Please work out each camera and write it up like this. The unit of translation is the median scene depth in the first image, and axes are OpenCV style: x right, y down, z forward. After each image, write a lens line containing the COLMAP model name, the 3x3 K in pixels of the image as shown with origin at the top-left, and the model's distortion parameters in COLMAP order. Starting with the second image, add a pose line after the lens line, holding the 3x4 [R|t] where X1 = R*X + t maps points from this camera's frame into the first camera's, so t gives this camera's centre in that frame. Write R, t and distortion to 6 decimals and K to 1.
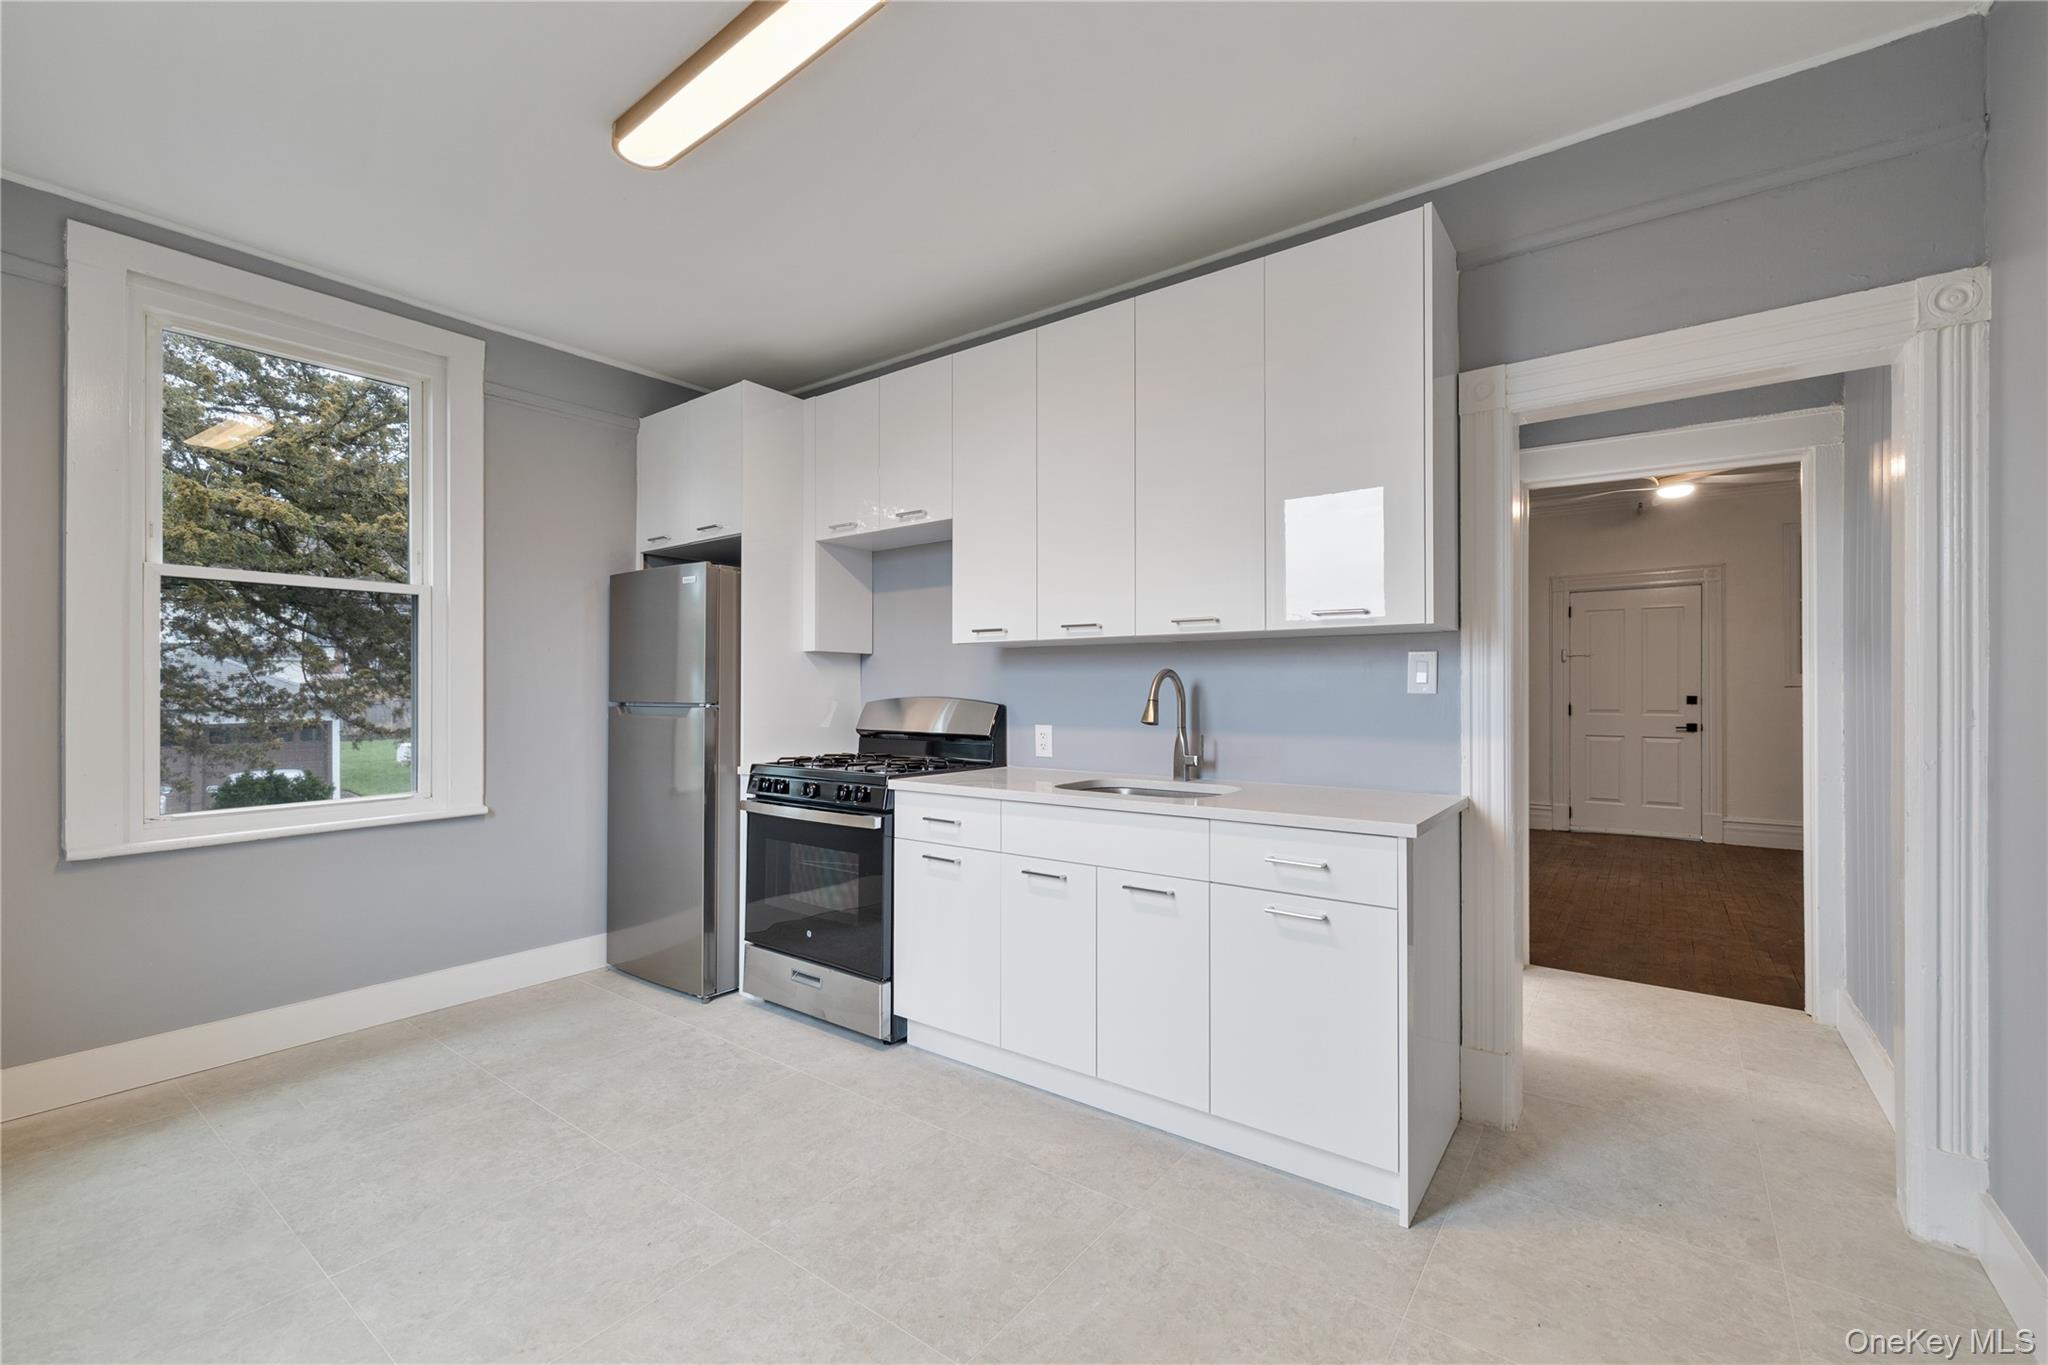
lens RADIAL K [[858.6, 0, 1028.2], [0, 858.6, 686.1], [0, 0, 1]] dist [0.001103, 0.000305]
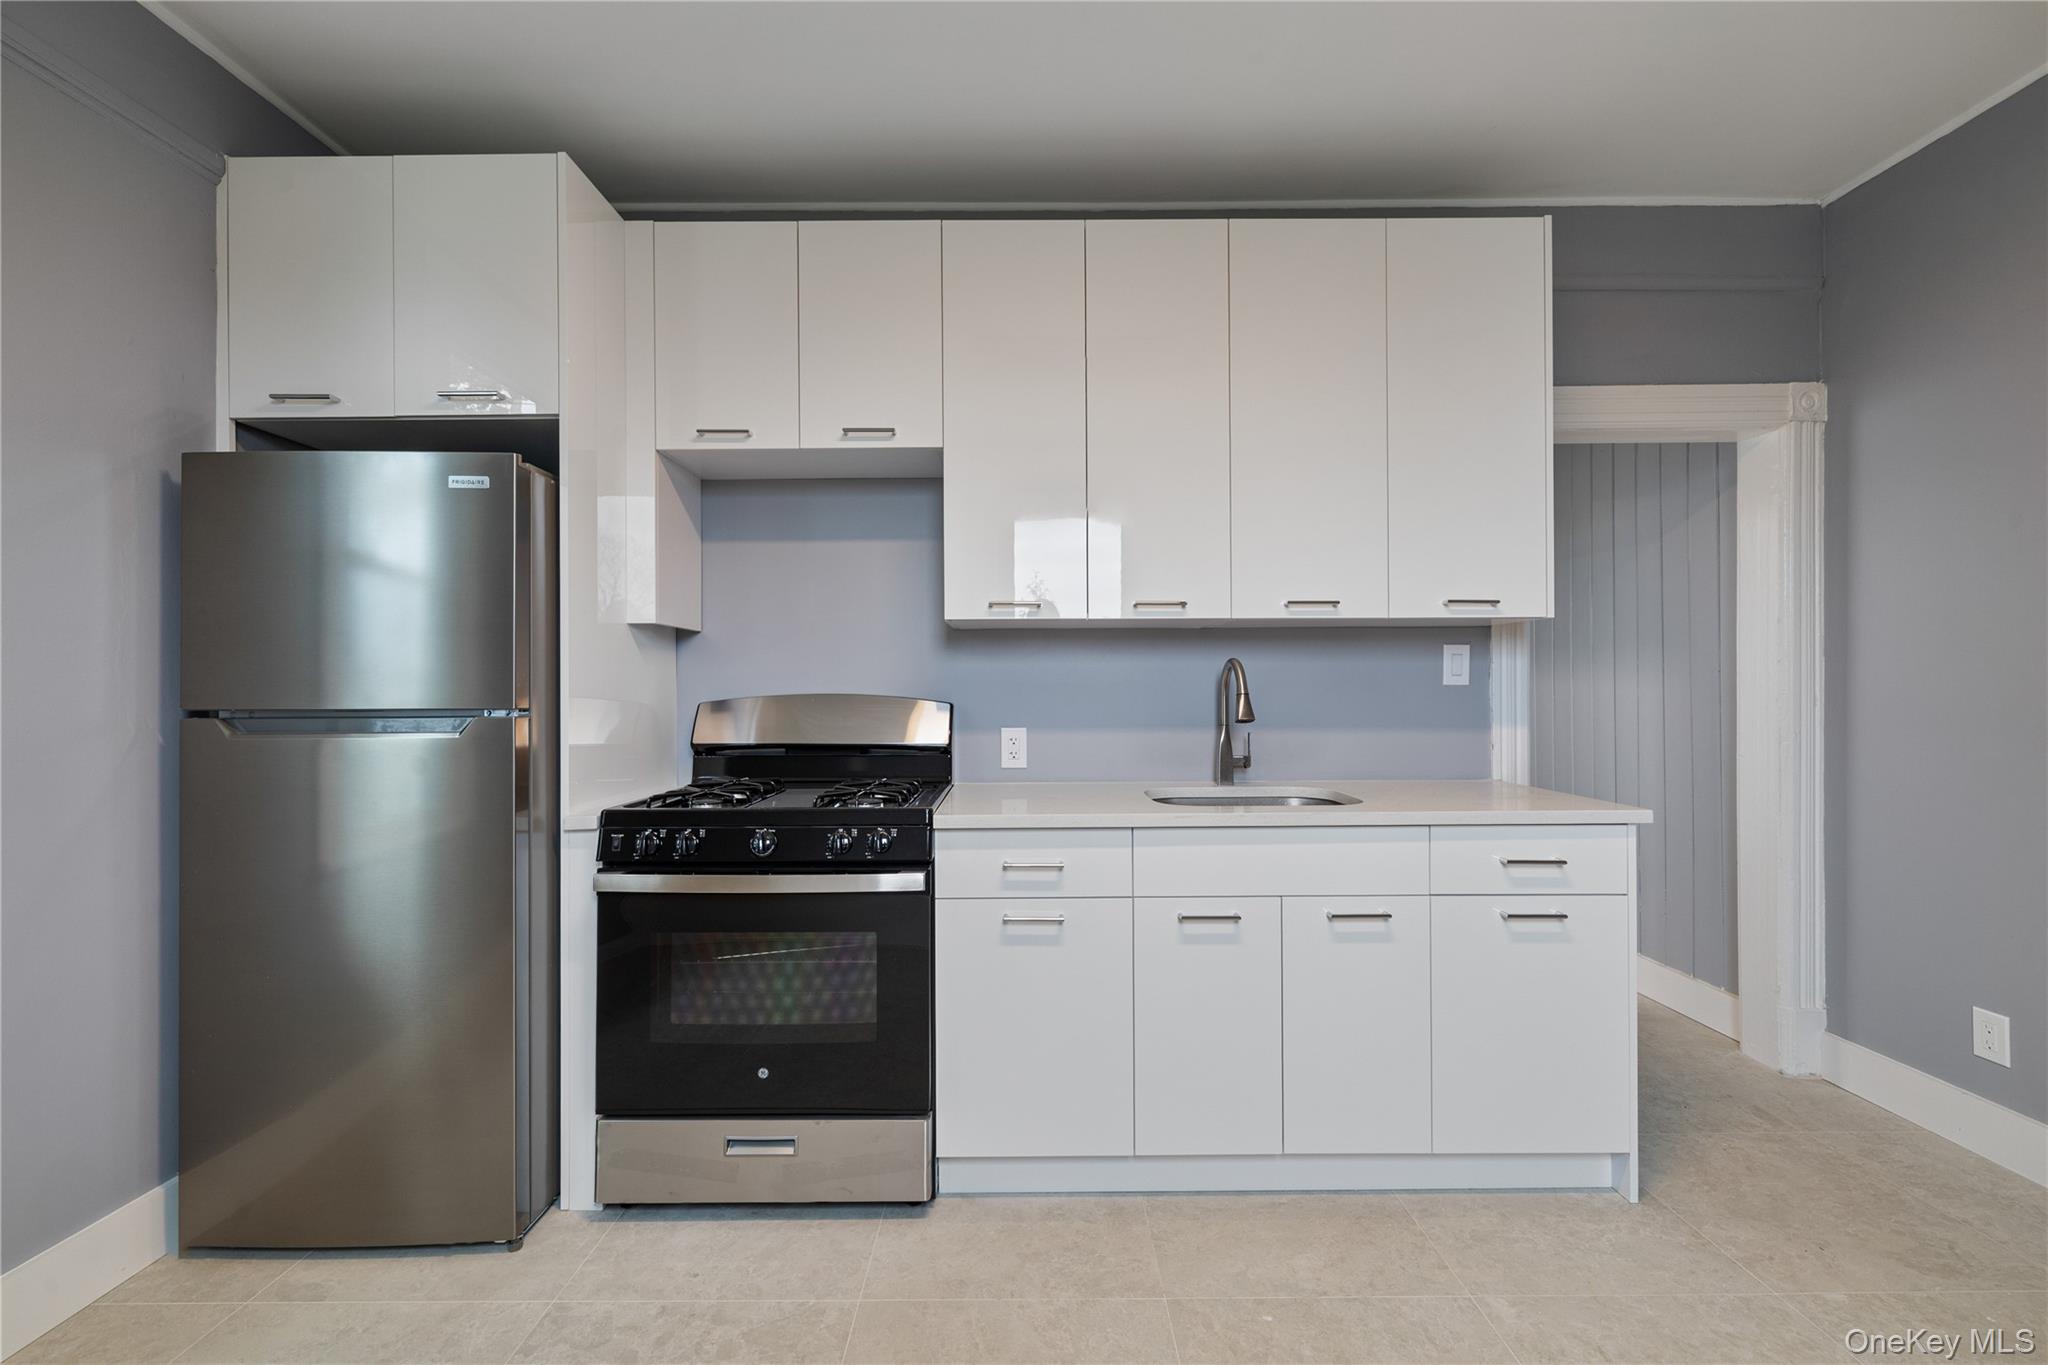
lens RADIAL K [[856.7, 0, 1026.8], [0, 856.7, 684.7], [0, 0, 1]] dist [0.000318, 0.000064]
pose [[0.801554, -0.002473, 0.597917, -0.493134], [0.001610, 0.999997, 0.001977, 0.004492], [-0.597920, -0.000622, 0.801555, 0.400437]]
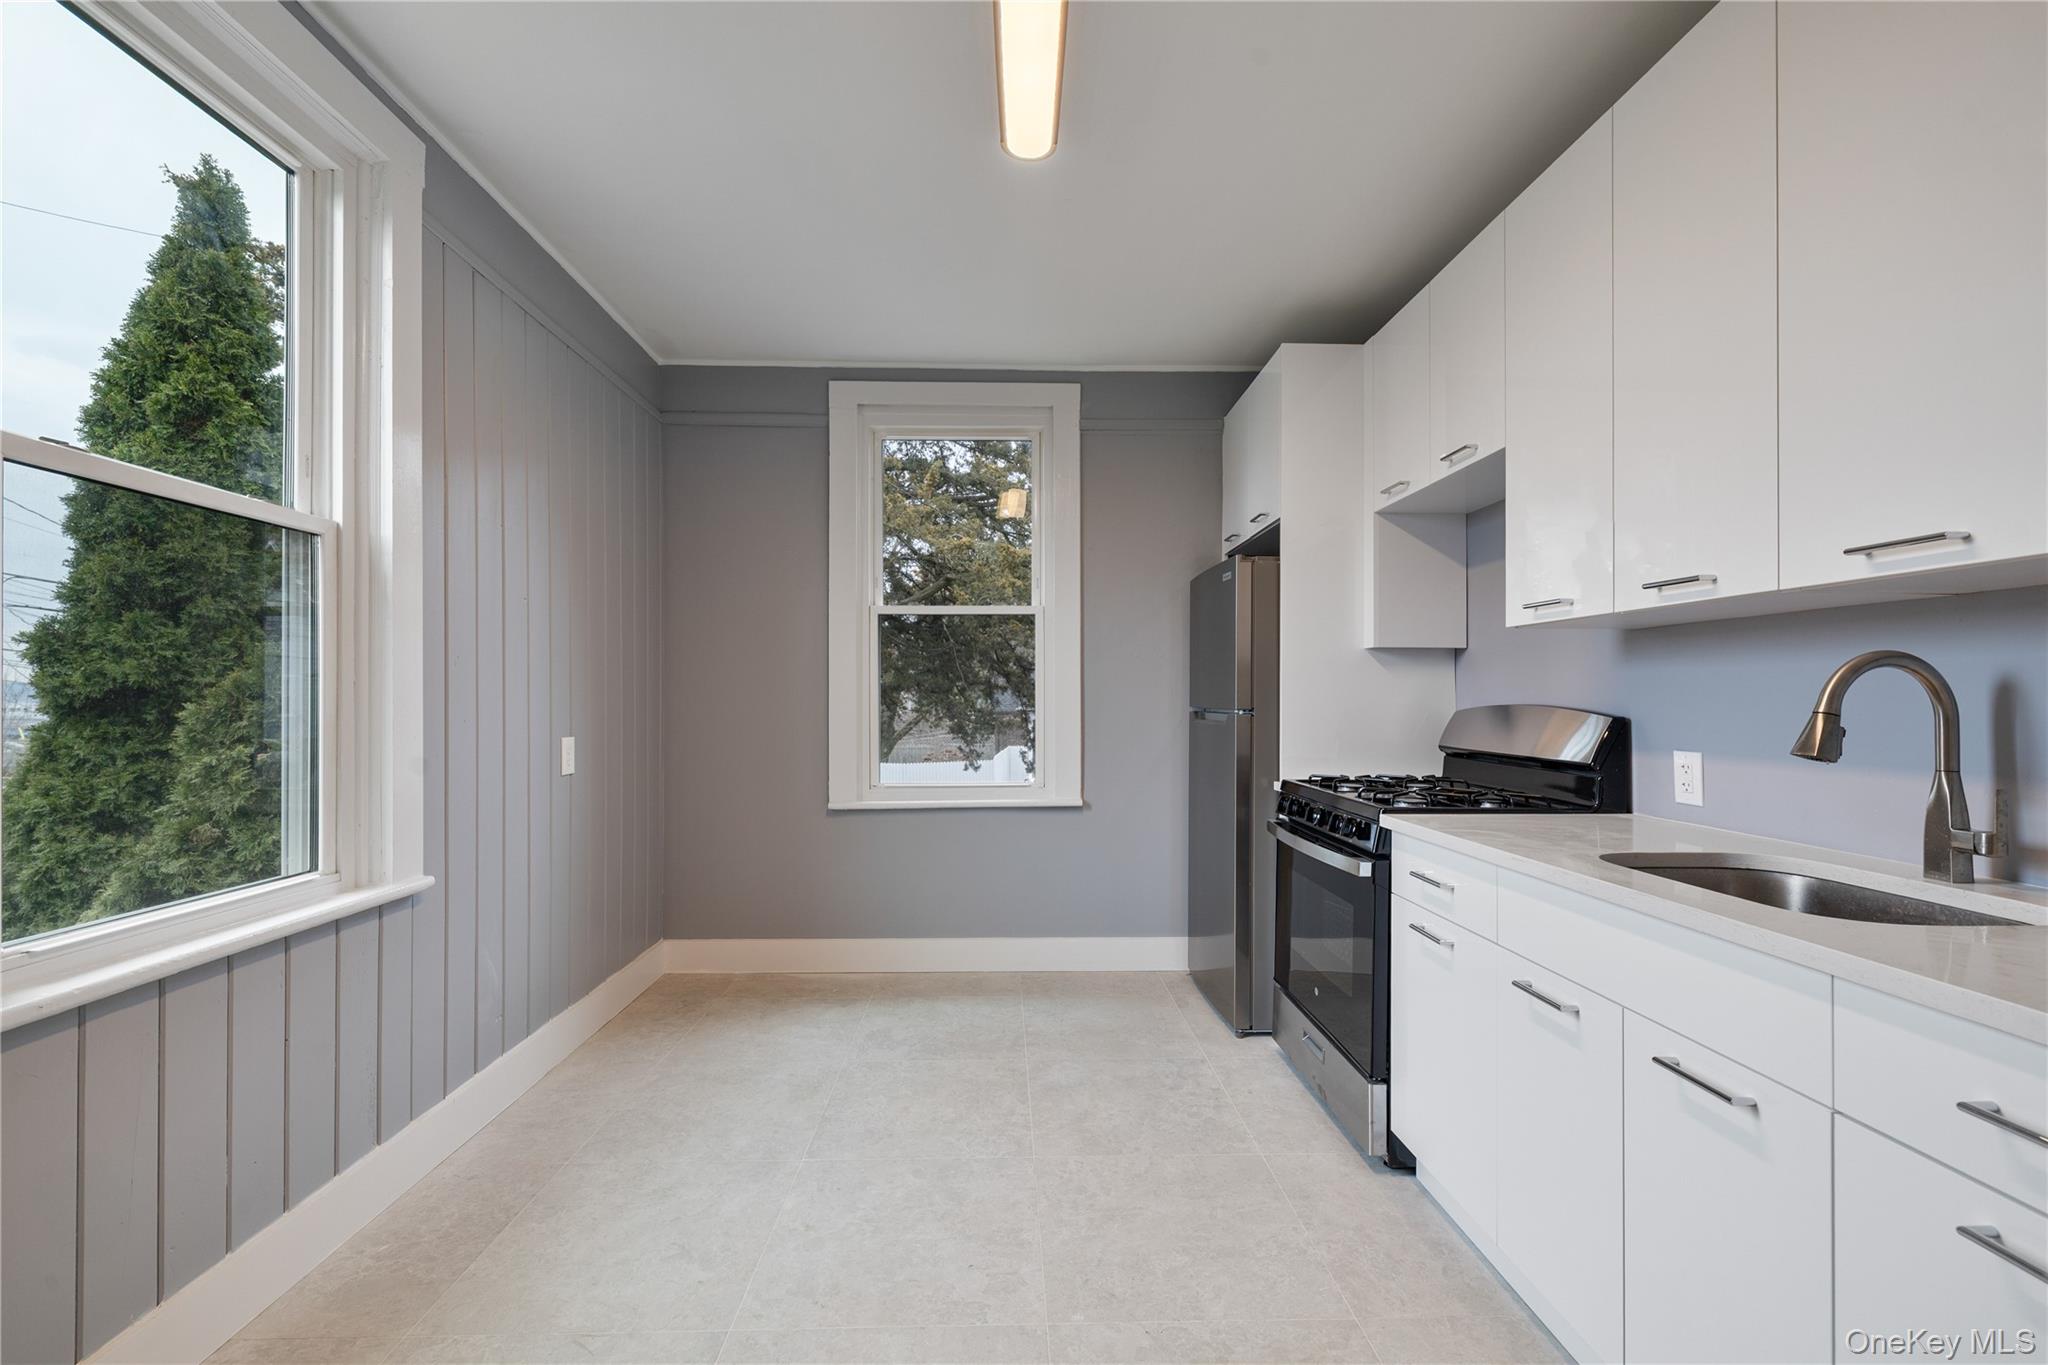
lens RADIAL K [[860.9, 0, 1027.4], [0, 860.9, 693.0], [0, 0, 1]] dist [0.001204, 0.000278]
pose [[0.622390, -0.003109, -0.782701, 0.227555], [0.002831, 0.999995, -0.001720, 0.003583], [0.782702, -0.001145, 0.622395, 0.281922]]
